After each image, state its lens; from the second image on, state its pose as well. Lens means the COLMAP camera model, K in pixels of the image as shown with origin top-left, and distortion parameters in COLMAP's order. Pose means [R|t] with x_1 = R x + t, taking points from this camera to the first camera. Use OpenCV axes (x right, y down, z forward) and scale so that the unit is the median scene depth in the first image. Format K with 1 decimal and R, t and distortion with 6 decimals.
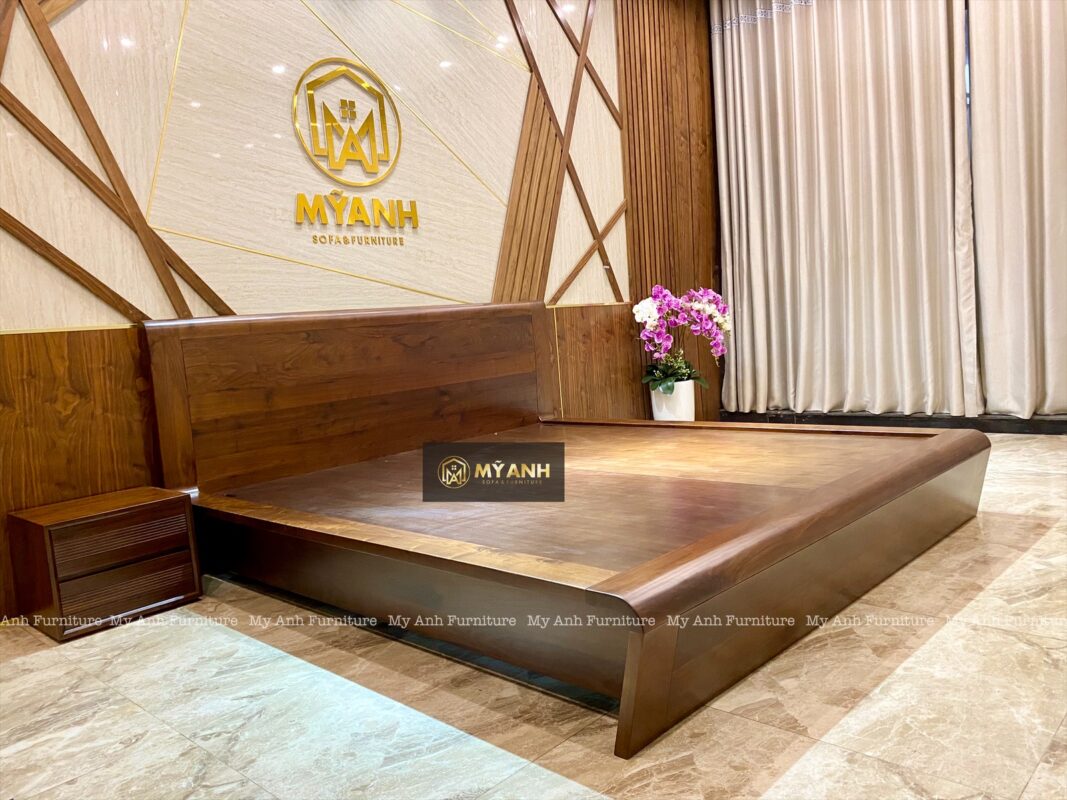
lens RADIAL K [[824.6, 0, 536.2], [0, 824.6, 397.7], [0, 0, 1]] dist [0.001658, -0.006693]
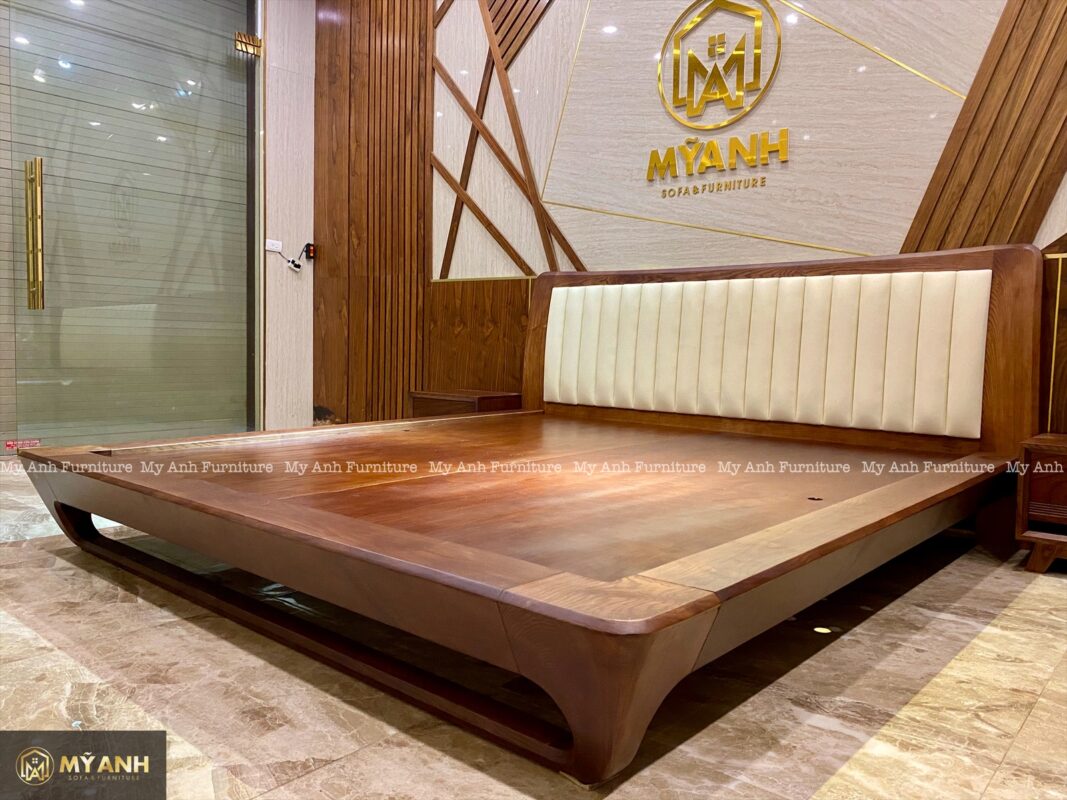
lens RADIAL K [[823.5, 0, 532.7], [0, 823.5, 397.6], [0, 0, 1]] dist [0.016493, -0.008242]
pose [[0.048837, 0.145676, -0.988126, 0.789201], [-0.112855, 0.983776, 0.139457, -0.073010], [0.992411, 0.104705, 0.064485, 0.839788]]
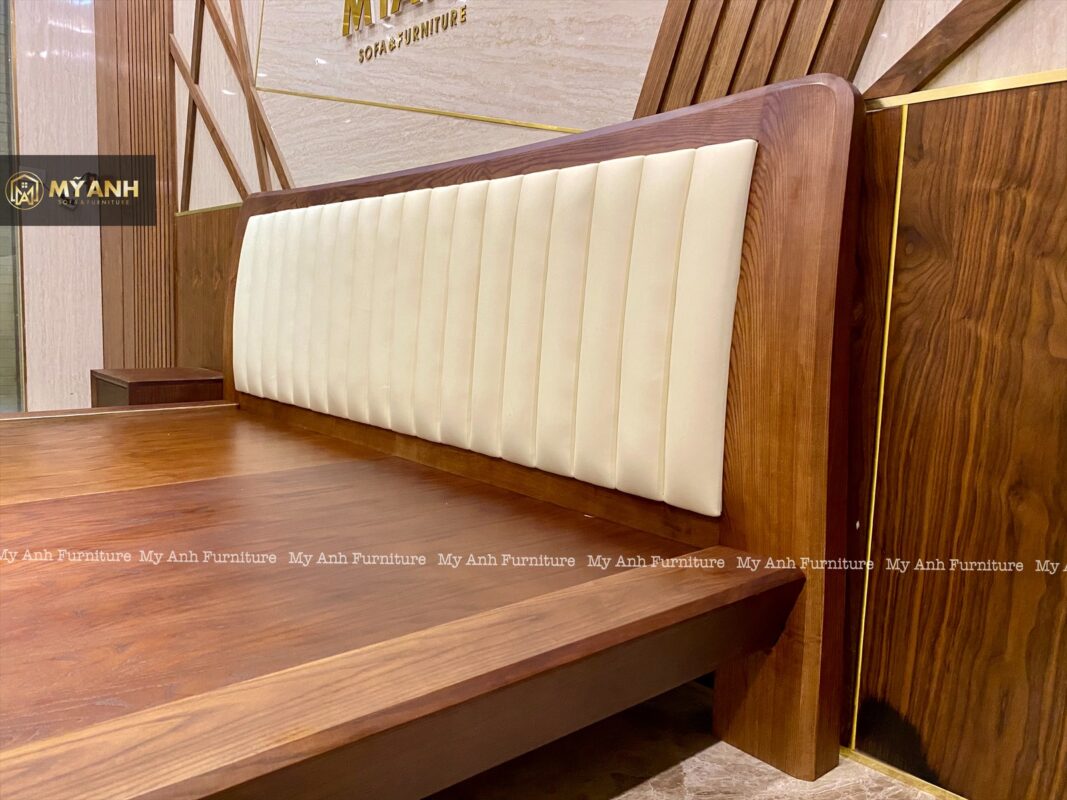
lens RADIAL K [[824.6, 0, 536.2], [0, 824.6, 397.7], [0, 0, 1]] dist [0.001658, -0.006693]
pose [[-0.088934, 0.190217, -0.977706, 0.383276], [-0.110539, 0.973647, 0.199482, -0.085698], [0.989885, 0.125815, -0.065564, 1.256414]]
